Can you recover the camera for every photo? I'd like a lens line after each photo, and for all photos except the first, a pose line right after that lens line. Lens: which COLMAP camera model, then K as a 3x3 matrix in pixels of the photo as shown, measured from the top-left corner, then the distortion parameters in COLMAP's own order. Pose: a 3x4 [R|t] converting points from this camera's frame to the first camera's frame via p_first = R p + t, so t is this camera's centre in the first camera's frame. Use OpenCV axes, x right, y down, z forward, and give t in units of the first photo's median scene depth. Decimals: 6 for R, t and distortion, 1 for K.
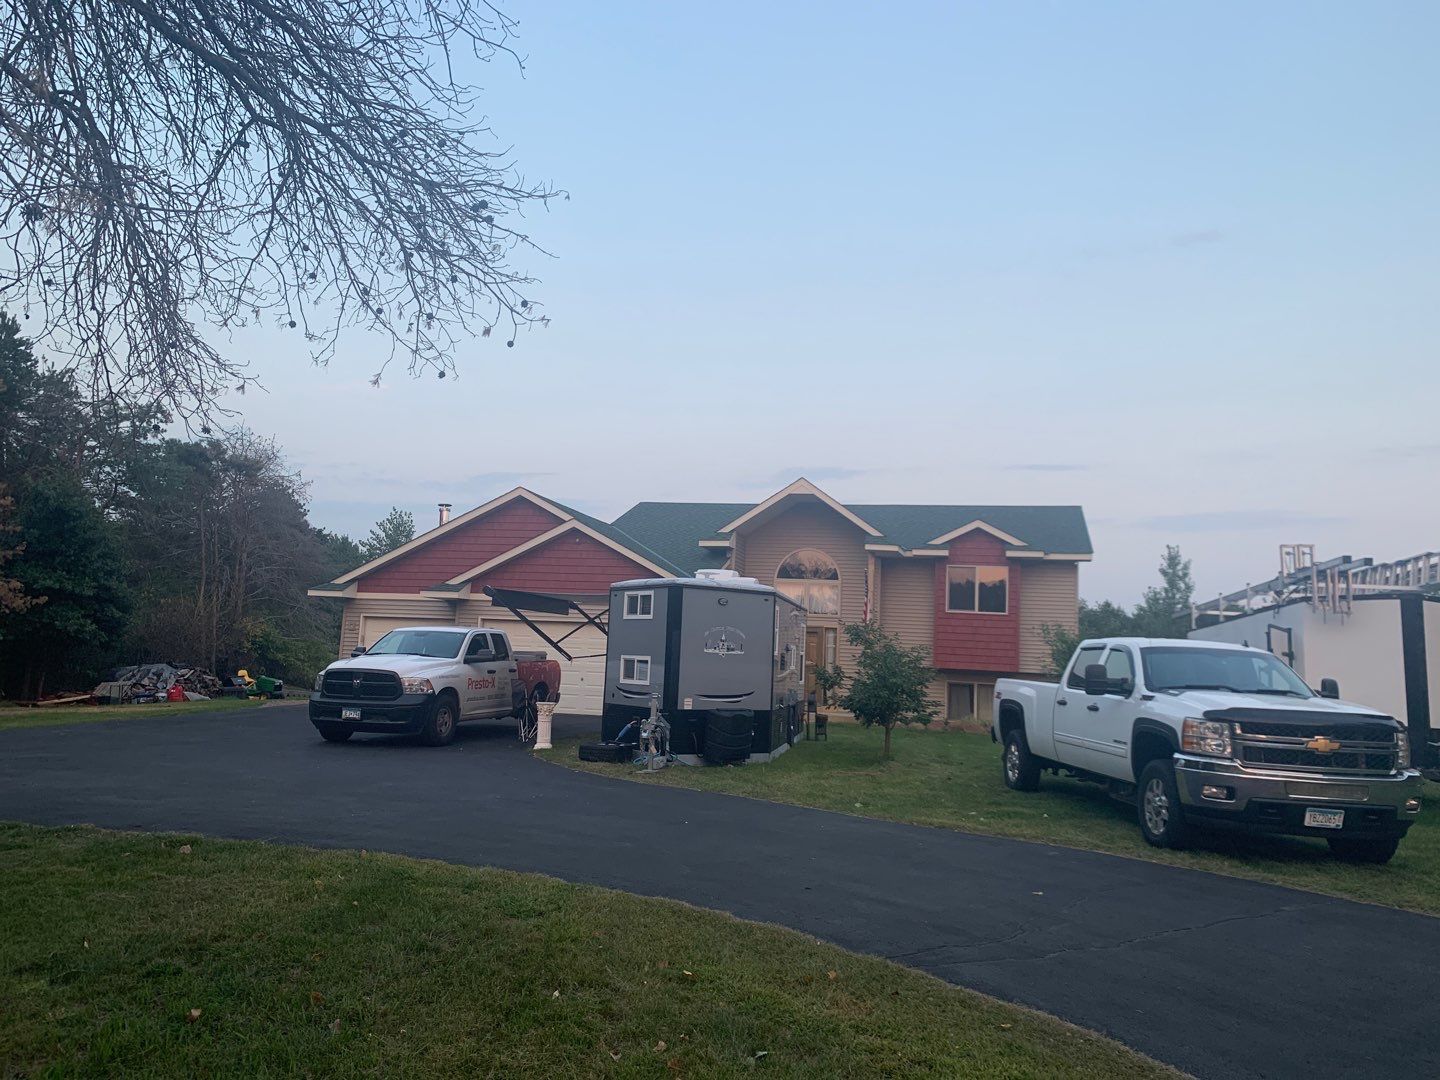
lens RADIAL K [[1092.4, 0, 721.3], [0, 1092.4, 538.6], [0, 0, 1]] dist [-0.000108, -0.000746]
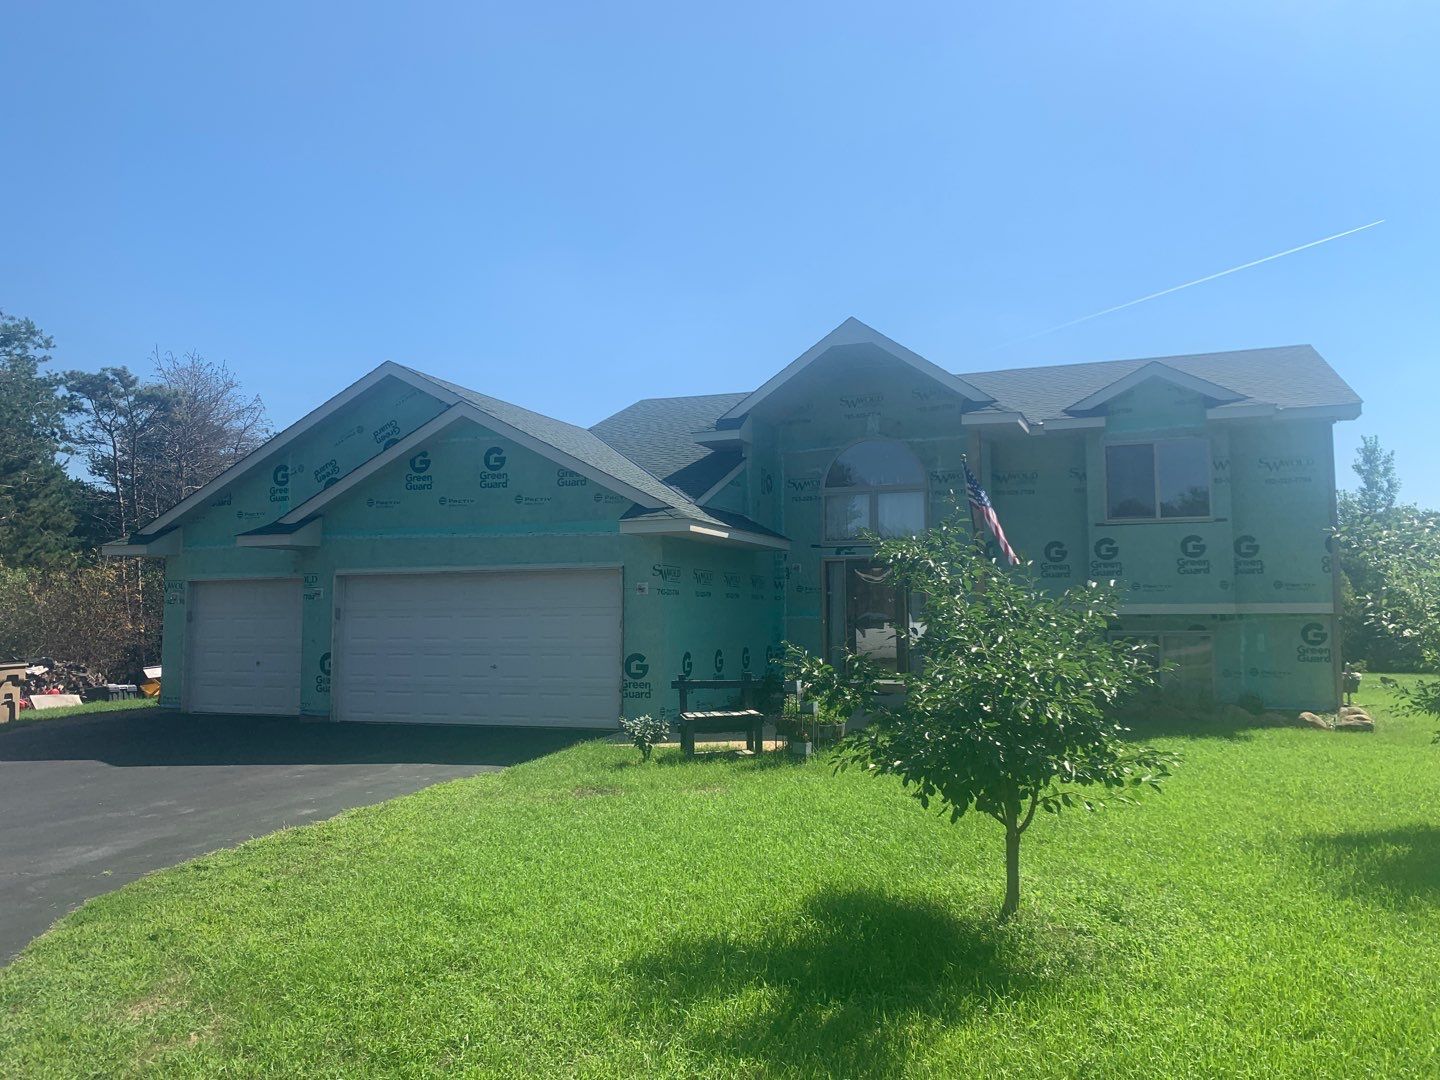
lens RADIAL K [[1092.4, 0, 718.2], [0, 1092.4, 538.4], [0, 0, 1]] dist [-0.000108, -0.000746]
pose [[0.993983, -0.052059, -0.096374, 0.029922], [0.057067, 0.997120, 0.049954, 0.018071], [0.093496, -0.055154, 0.994091, 0.212746]]
